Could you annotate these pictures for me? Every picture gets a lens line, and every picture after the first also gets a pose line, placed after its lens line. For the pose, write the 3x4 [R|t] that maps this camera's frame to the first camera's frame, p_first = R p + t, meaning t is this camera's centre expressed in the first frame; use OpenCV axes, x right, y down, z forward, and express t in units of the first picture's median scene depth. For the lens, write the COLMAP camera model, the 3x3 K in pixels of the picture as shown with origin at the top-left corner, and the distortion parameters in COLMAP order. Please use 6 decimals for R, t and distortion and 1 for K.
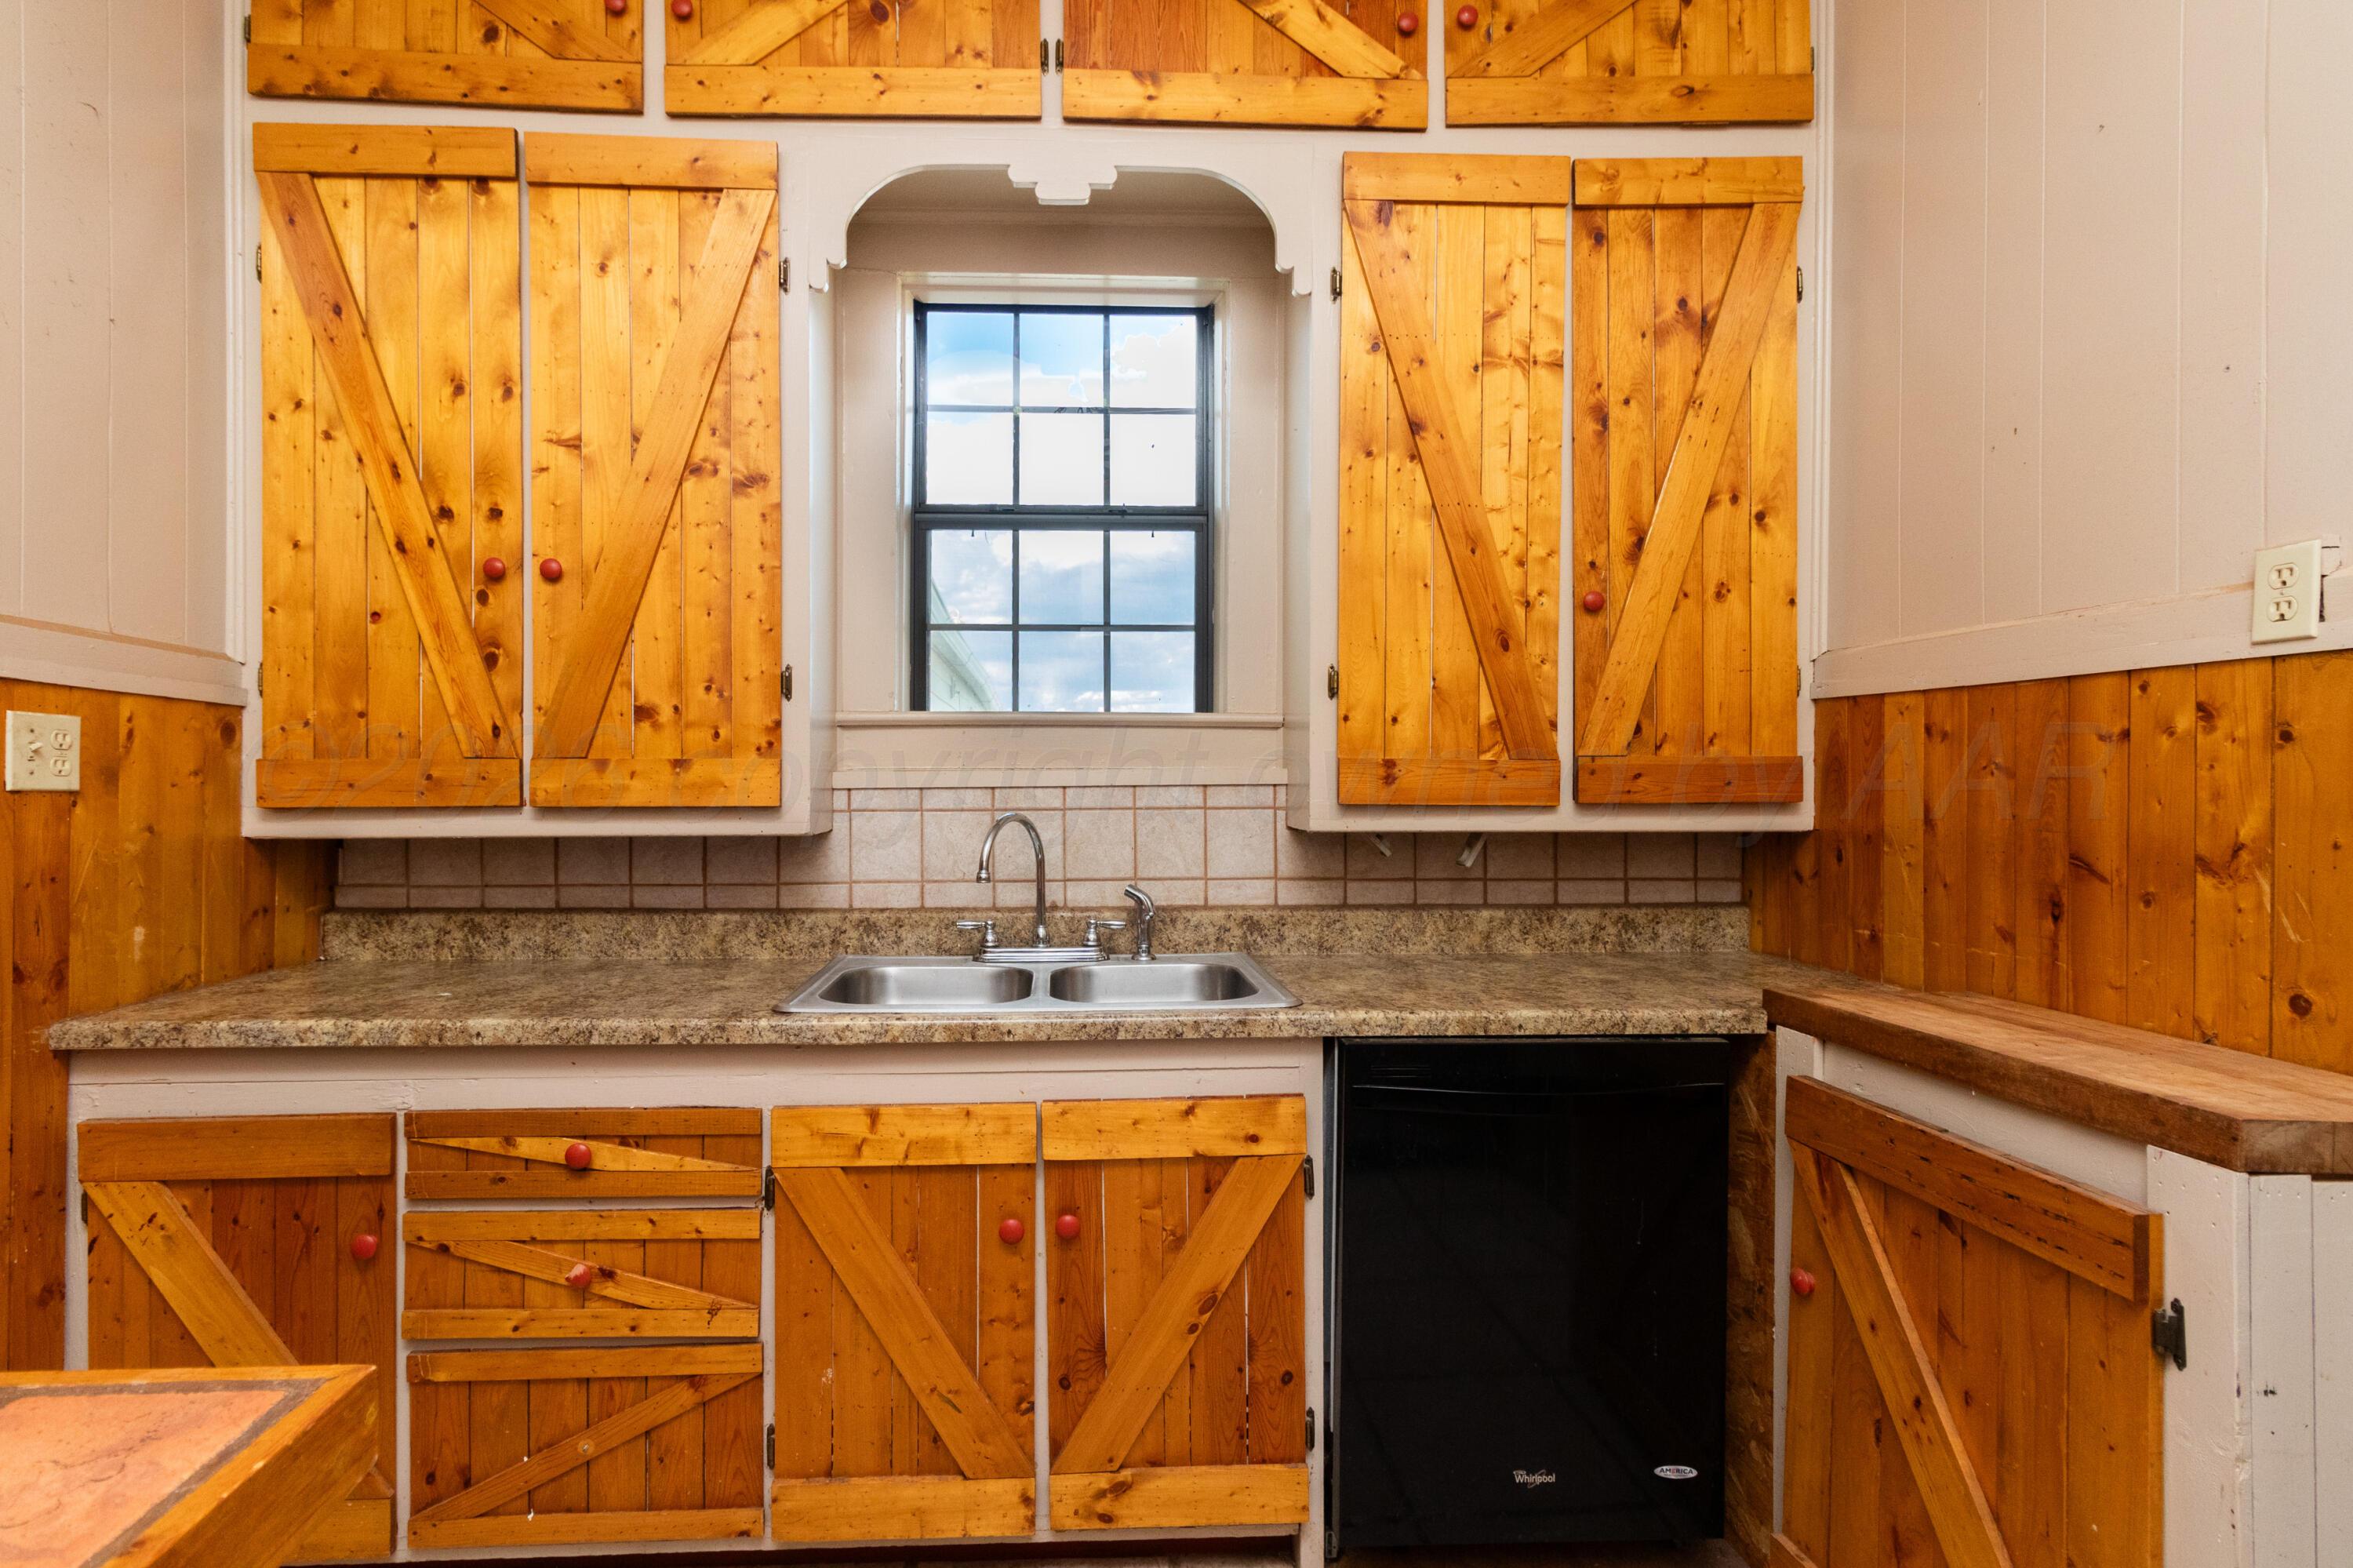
lens RADIAL K [[1074.3, 0, 1171.9], [0, 1074.3, 776.9], [0, 0, 1]] dist [0.004336, 0.000412]
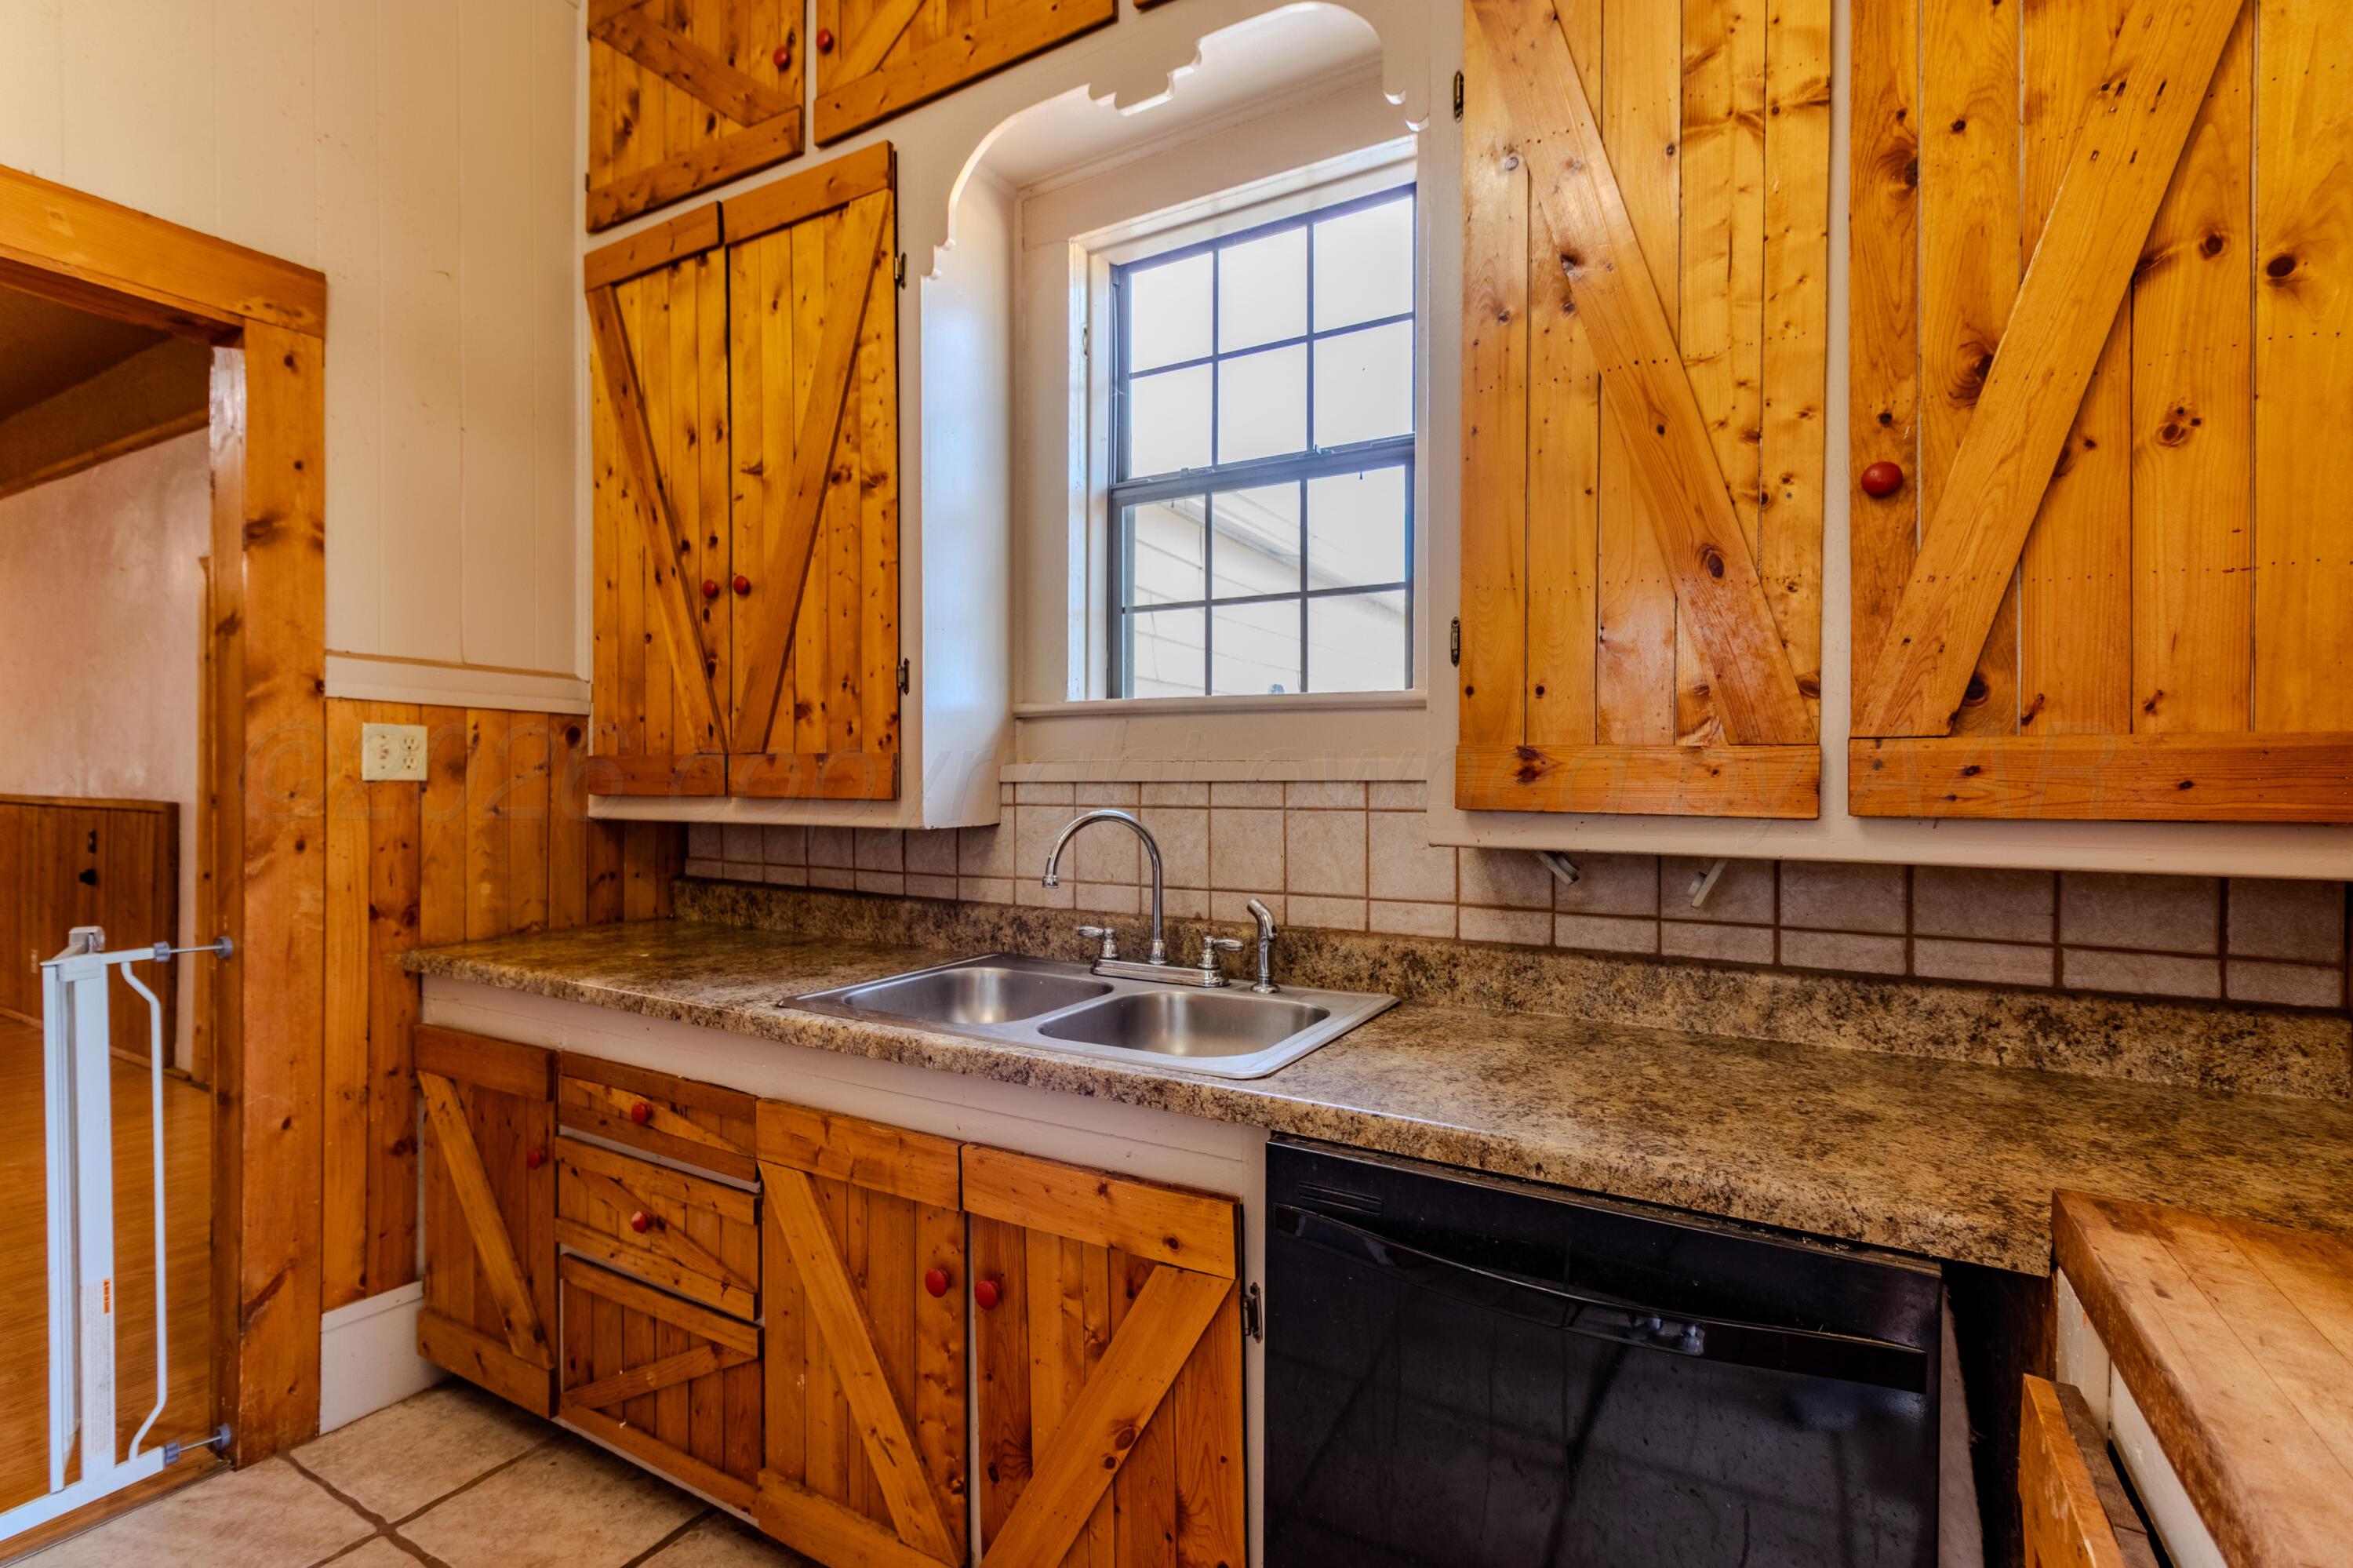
lens RADIAL K [[1074.3, 0, 1171.9], [0, 1074.3, 776.9], [0, 0, 1]] dist [0.004336, 0.000412]
pose [[0.841817, 0.004418, -0.539744, 0.389256], [-0.000871, 0.999976, 0.006827, -0.001090], [0.539762, -0.005277, 0.841801, 0.284129]]
